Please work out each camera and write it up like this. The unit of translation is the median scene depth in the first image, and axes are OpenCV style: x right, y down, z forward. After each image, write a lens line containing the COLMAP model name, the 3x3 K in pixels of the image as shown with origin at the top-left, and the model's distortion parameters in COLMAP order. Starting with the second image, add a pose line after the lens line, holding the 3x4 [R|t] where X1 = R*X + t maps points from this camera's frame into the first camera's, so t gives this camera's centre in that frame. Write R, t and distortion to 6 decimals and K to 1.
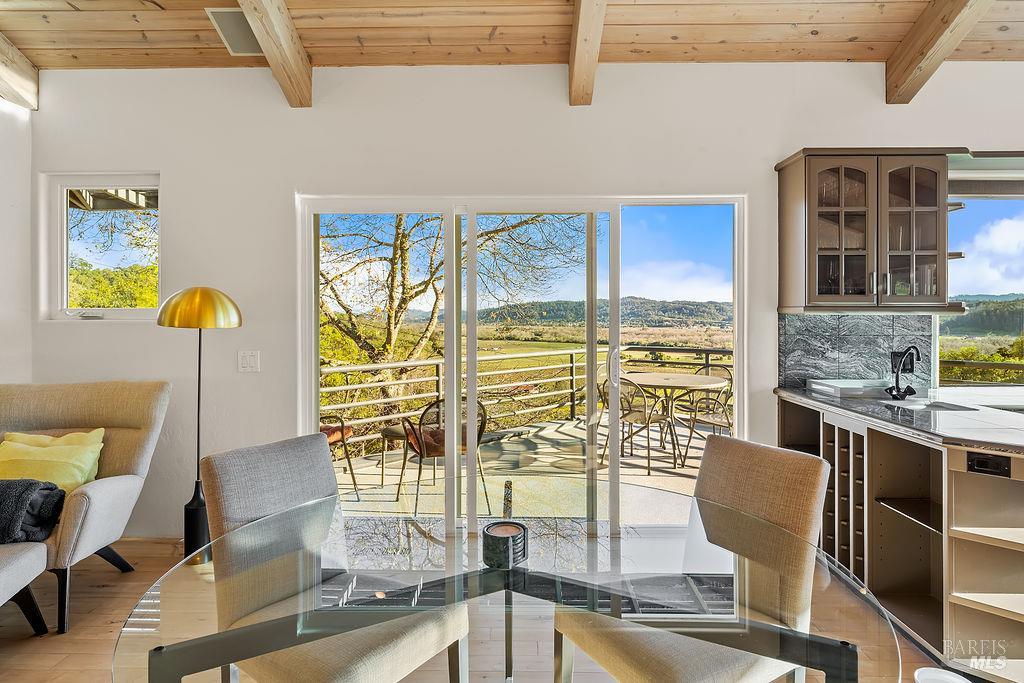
lens RADIAL K [[599.8, 0, 515.1], [0, 599.8, 317.2], [0, 0, 1]] dist [-0.000950, 0.000018]
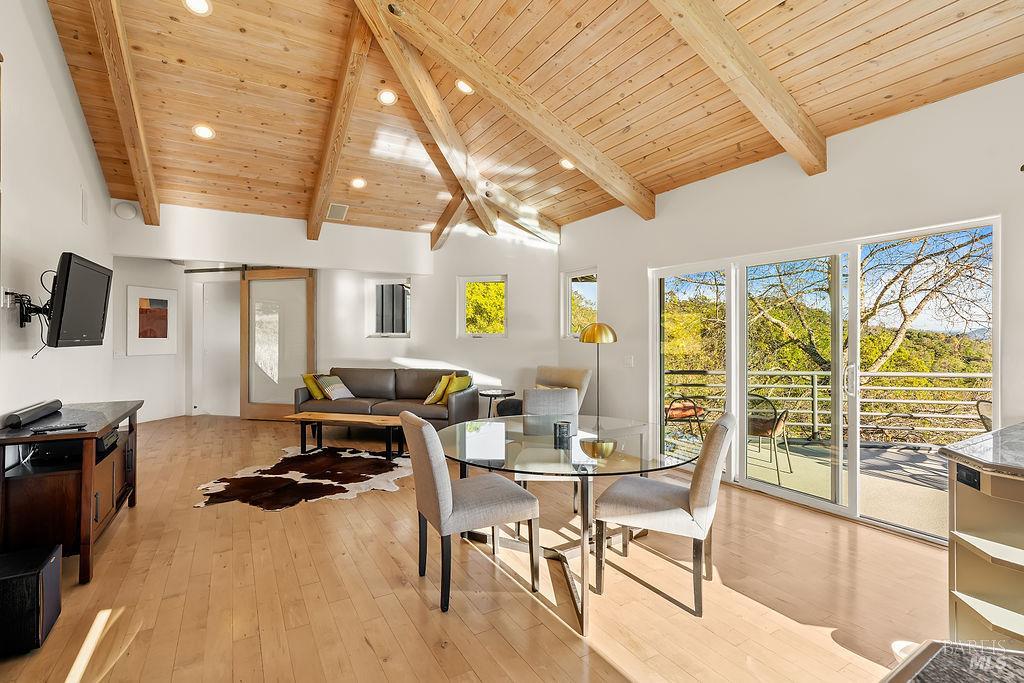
lens RADIAL K [[434.0, 0, 490.0], [0, 434.0, 335.5], [0, 0, 1]] dist [0.018315, -0.000282]
pose [[0.524619, -0.001289, -0.851336, 0.545701], [-0.001695, 0.999995, -0.002558, -0.002469], [0.851335, 0.002785, 0.524615, -0.091898]]
